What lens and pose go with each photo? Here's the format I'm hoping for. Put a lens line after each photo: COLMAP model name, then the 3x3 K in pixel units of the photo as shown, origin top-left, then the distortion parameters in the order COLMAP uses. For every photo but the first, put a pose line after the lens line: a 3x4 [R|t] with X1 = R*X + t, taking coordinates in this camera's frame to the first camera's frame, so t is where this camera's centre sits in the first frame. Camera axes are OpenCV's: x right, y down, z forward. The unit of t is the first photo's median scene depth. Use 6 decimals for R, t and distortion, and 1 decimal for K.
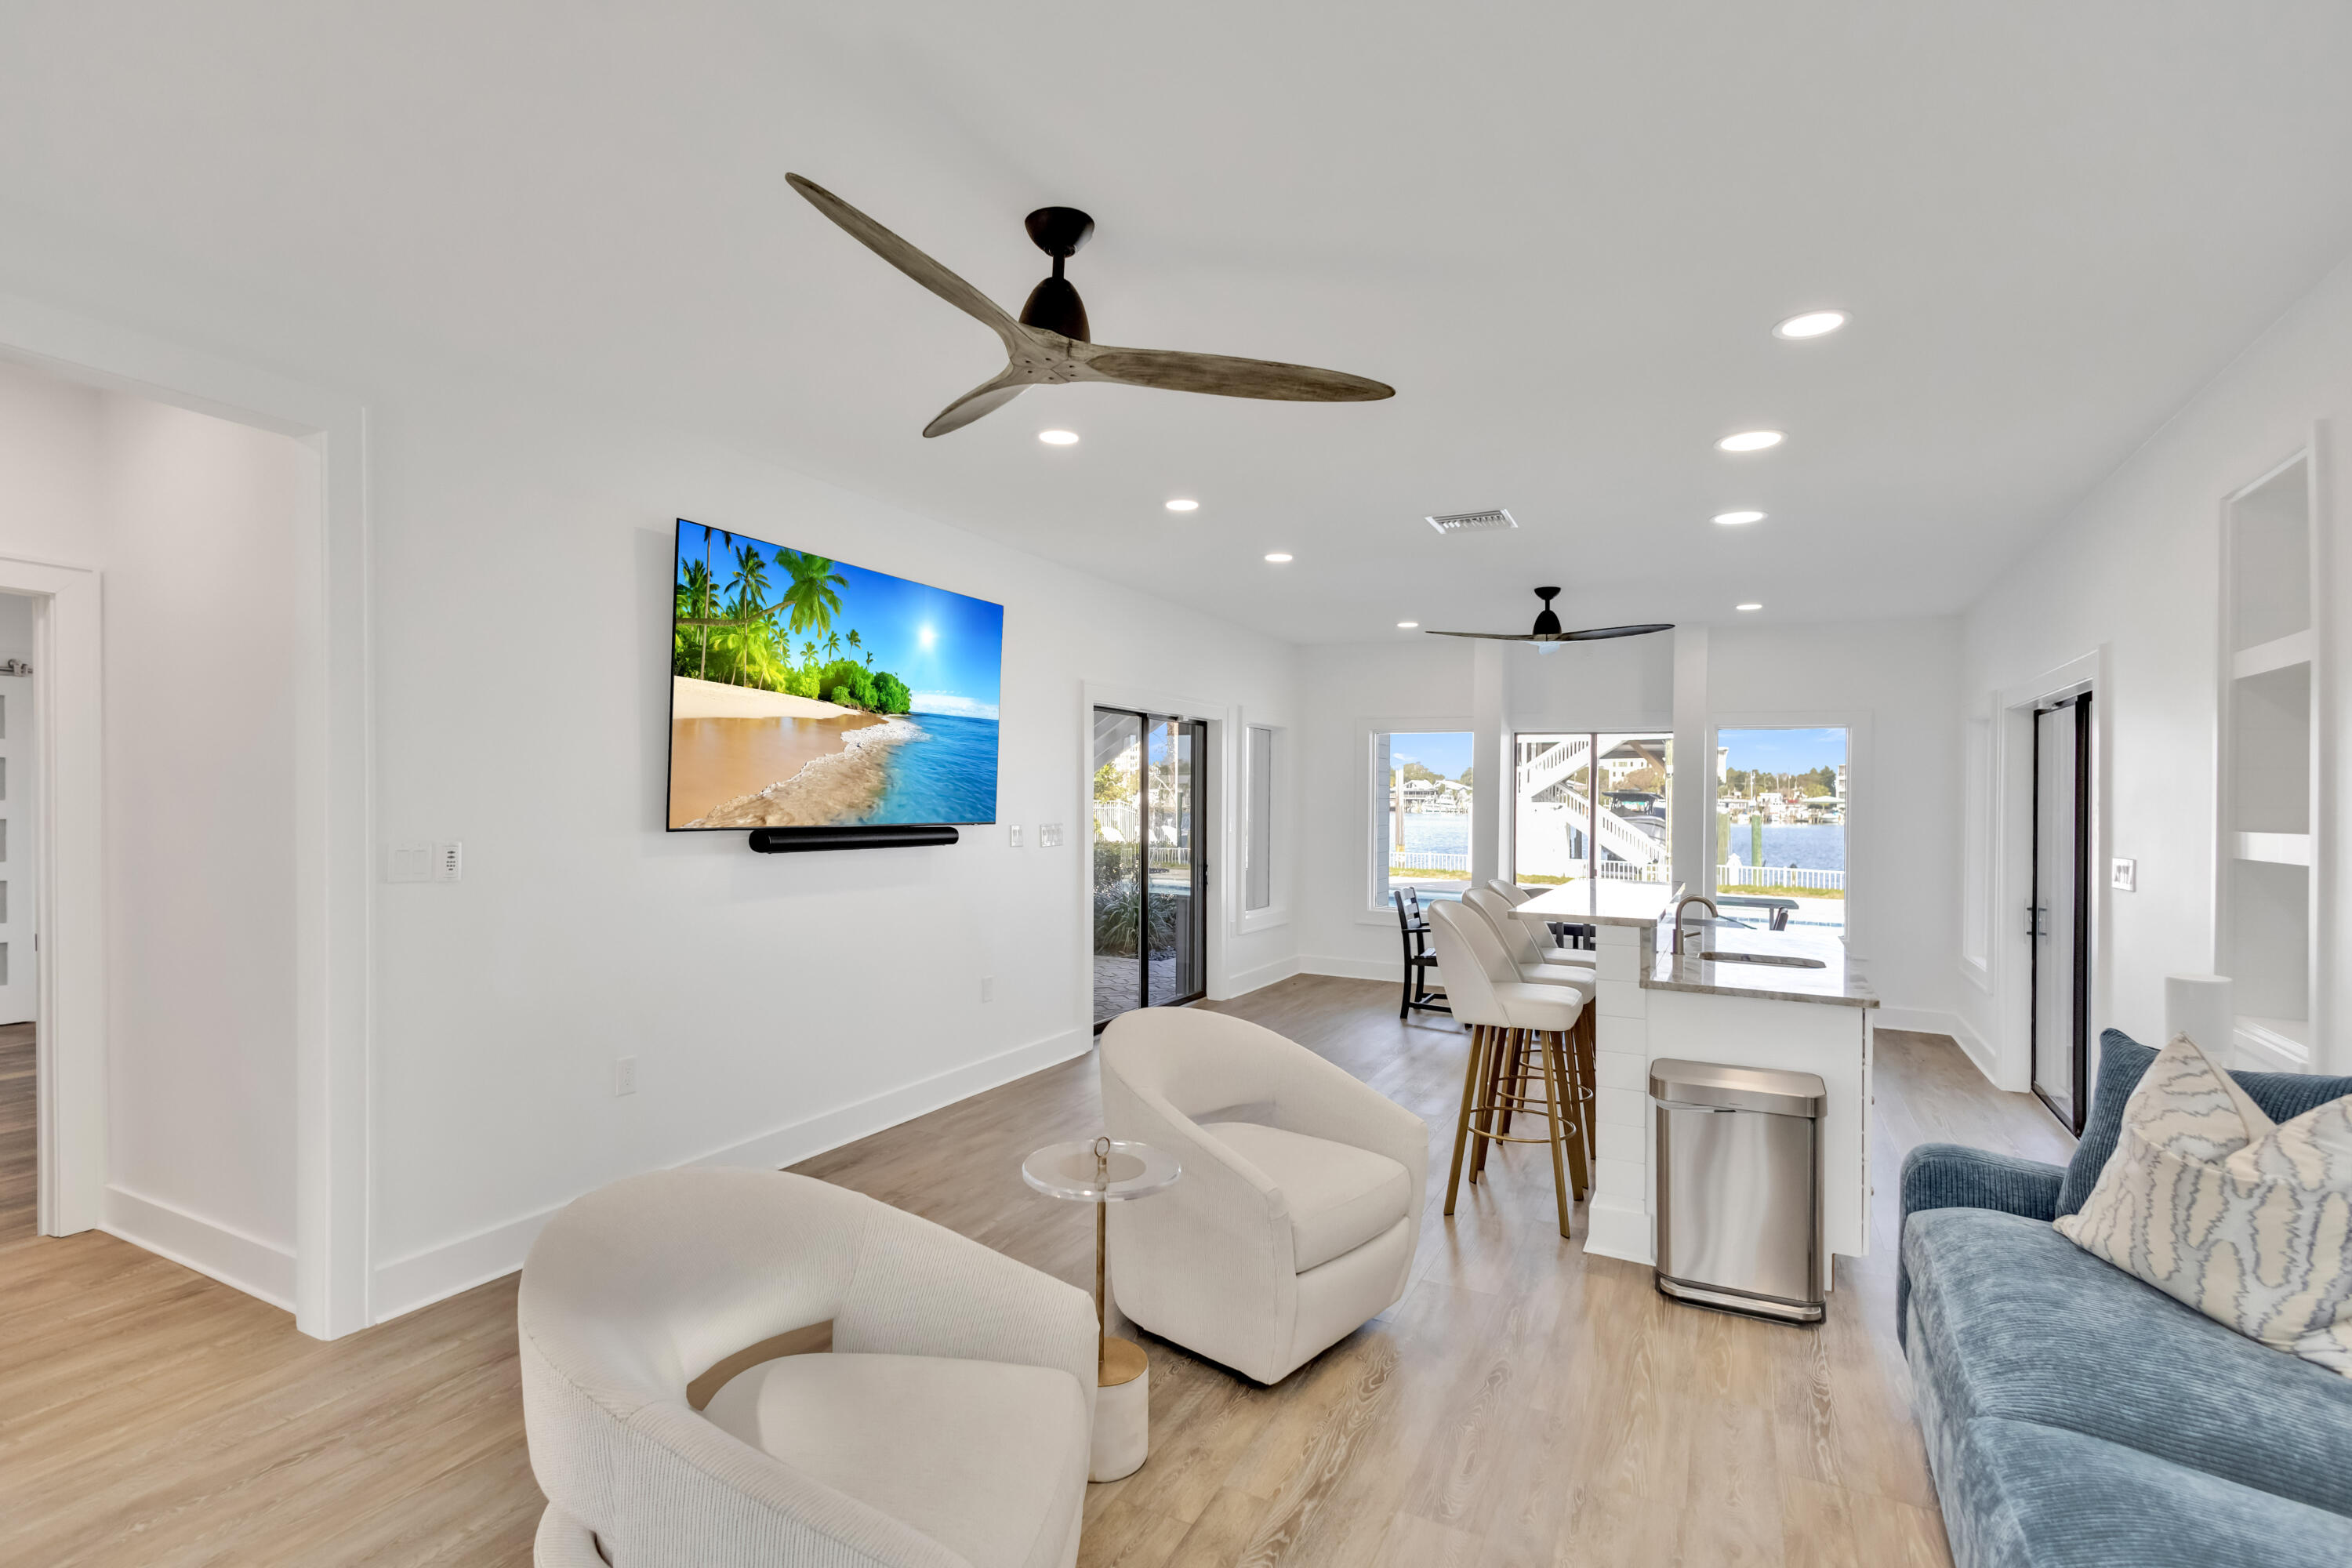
lens RADIAL K [[1112.3, 0, 1176.0], [0, 1112.3, 784.0], [0, 0, 1]] dist [0.002524, 0.000295]
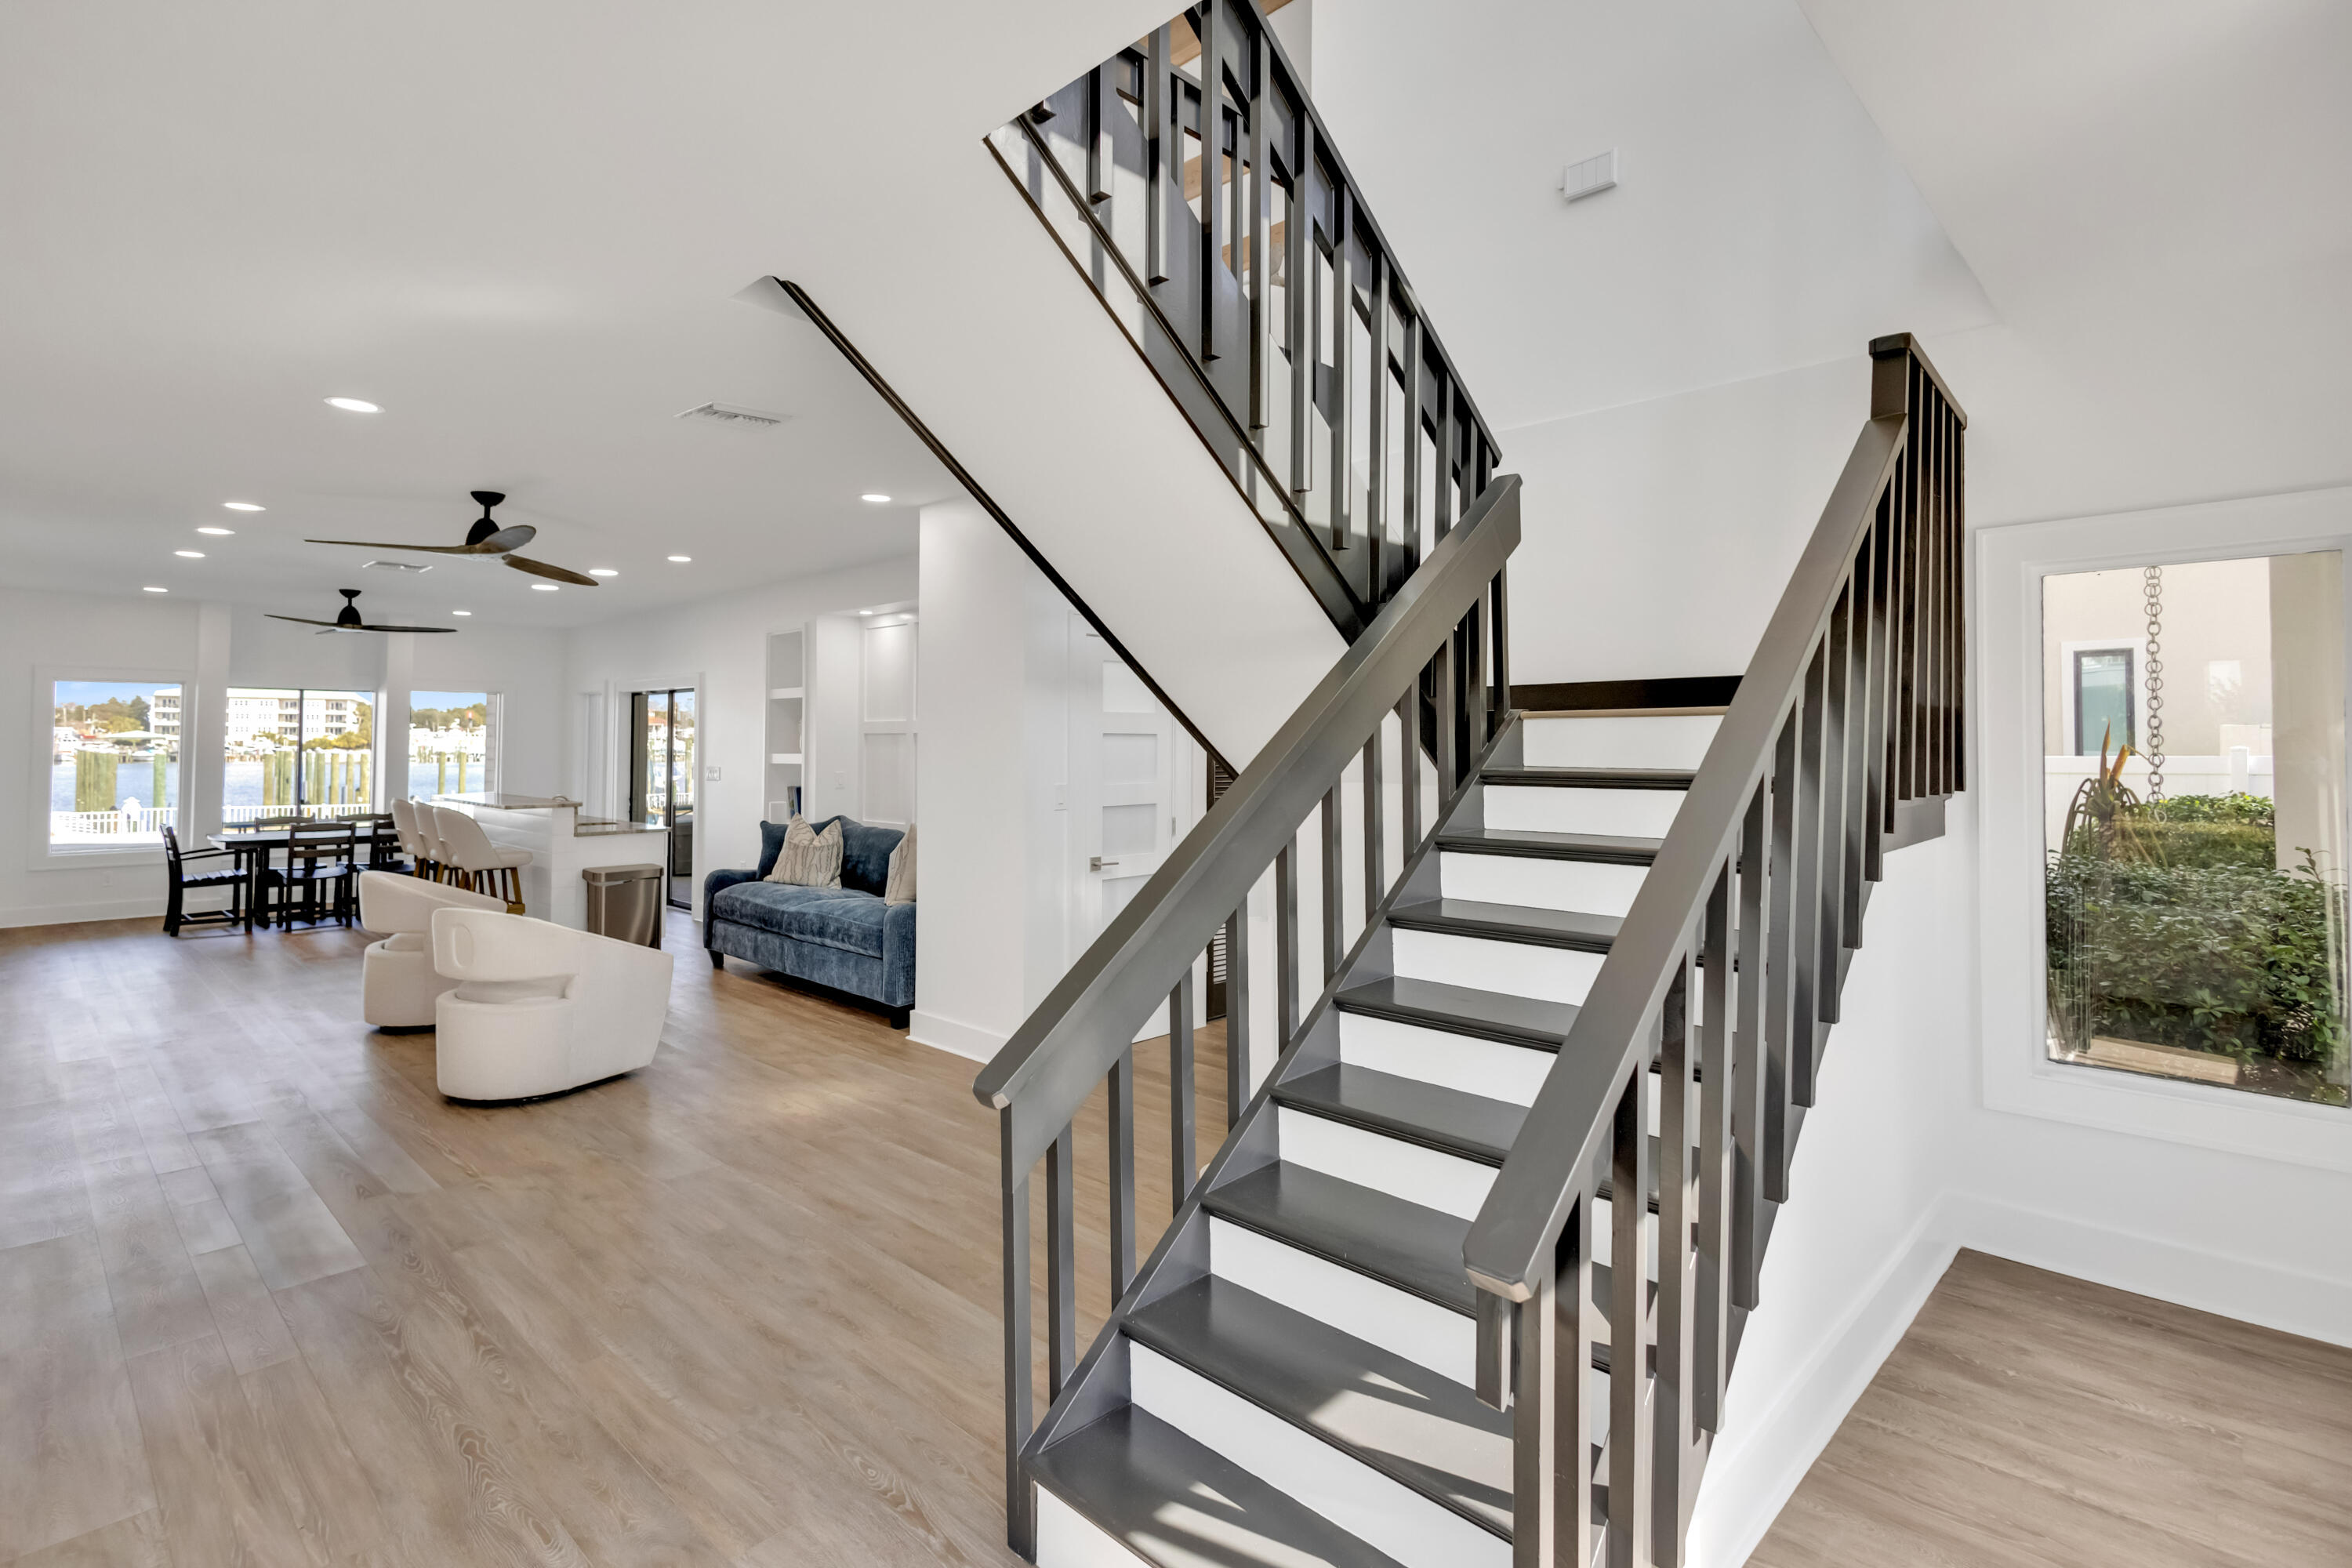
lens RADIAL K [[1098.0, 0, 1175.0], [0, 1098.0, 725.2], [0, 0, 1]] dist [-0.001638, -0.000676]
pose [[0.270252, 0.002156, 0.962787, -0.696067], [-0.008547, 0.999963, 0.000160, -0.017690], [-0.962752, -0.008272, 0.270261, -0.351004]]
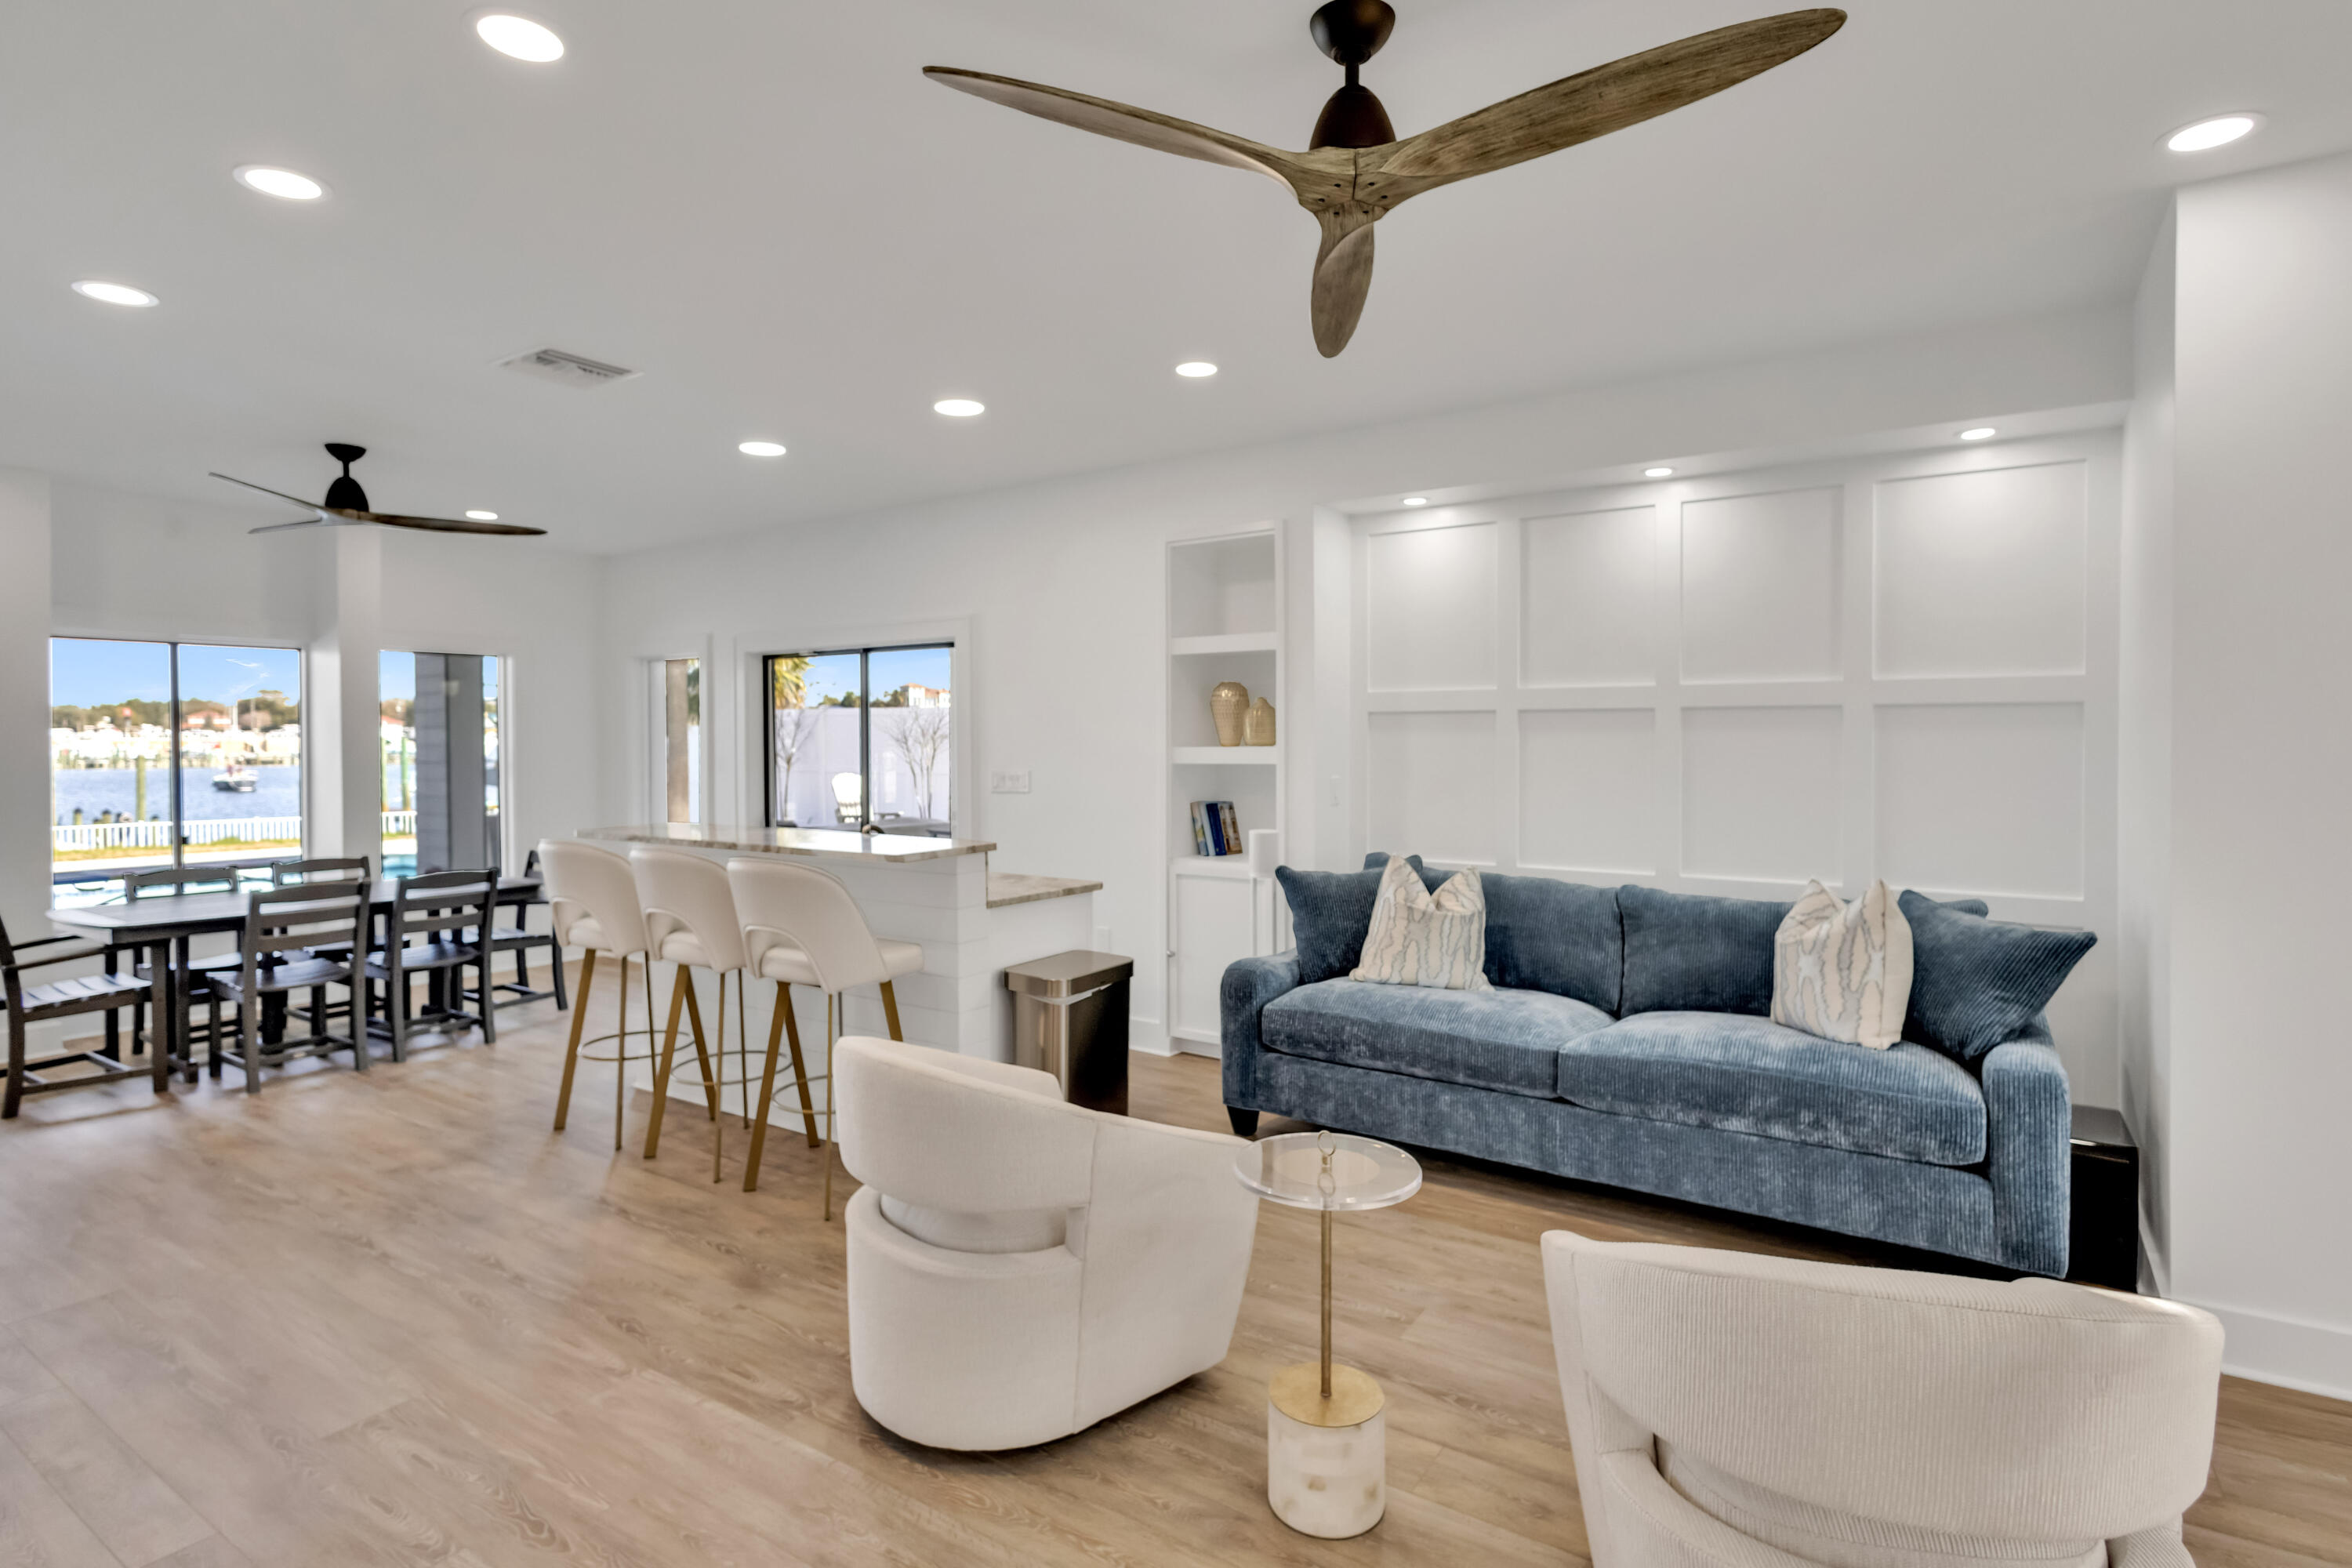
lens RADIAL K [[1123.3, 0, 1163.6], [0, 1123.3, 787.8], [0, 0, 1]] dist [0.001082, 0.000408]
pose [[0.094505, -0.059858, 0.993723, -0.359588], [-0.002646, 0.998172, 0.060377, 0.001518], [-0.995521, -0.008335, 0.094174, 0.395334]]
